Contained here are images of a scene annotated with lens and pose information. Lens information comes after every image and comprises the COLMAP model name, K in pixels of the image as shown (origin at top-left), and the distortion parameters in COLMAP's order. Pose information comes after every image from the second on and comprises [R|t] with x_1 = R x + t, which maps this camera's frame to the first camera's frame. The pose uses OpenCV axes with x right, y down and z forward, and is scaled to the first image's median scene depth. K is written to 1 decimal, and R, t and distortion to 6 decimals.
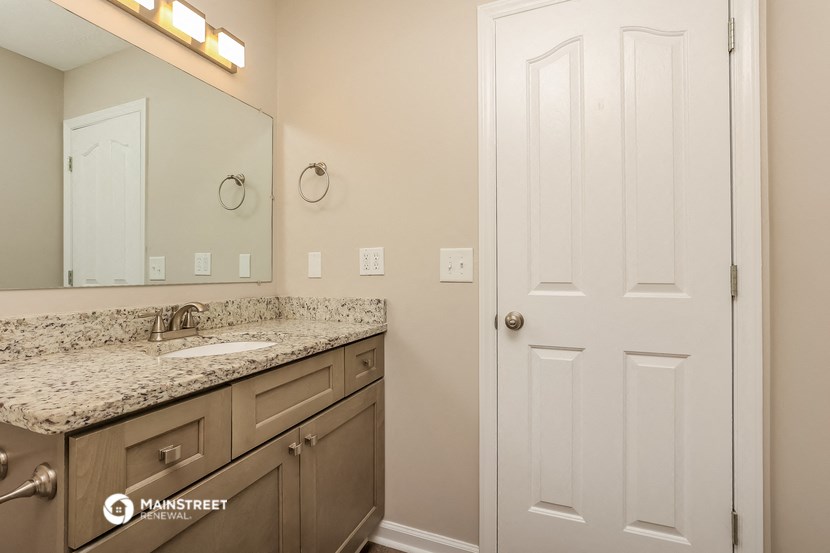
lens RADIAL K [[374.1, 0, 416.3], [0, 374.1, 270.5], [0, 0, 1]] dist [0.002520, 0.000160]
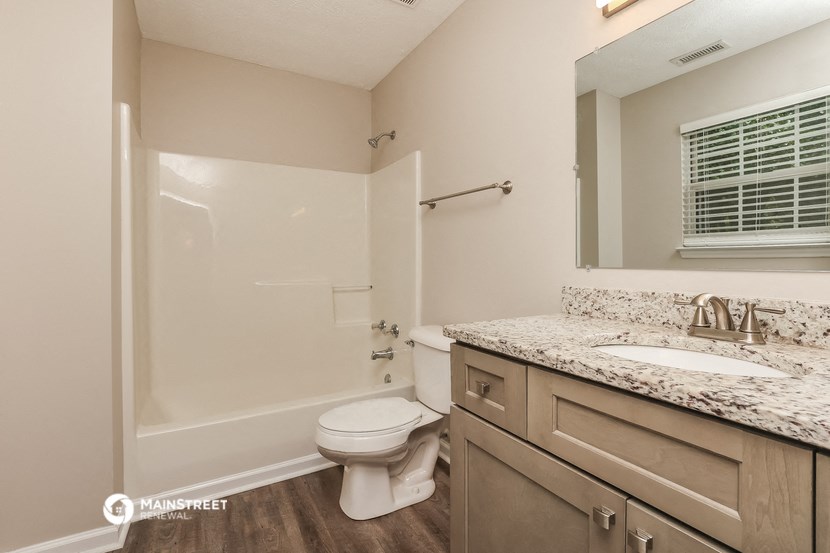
lens RADIAL K [[392.2, 0, 415.3], [0, 392.2, 259.7], [0, 0, 1]] dist [-0.000548, -0.000119]
pose [[-0.610553, 0.001034, -0.791975, 0.451292], [0.008756, 0.999947, -0.005445, 0.019720], [0.791927, -0.010259, -0.610530, 1.206737]]
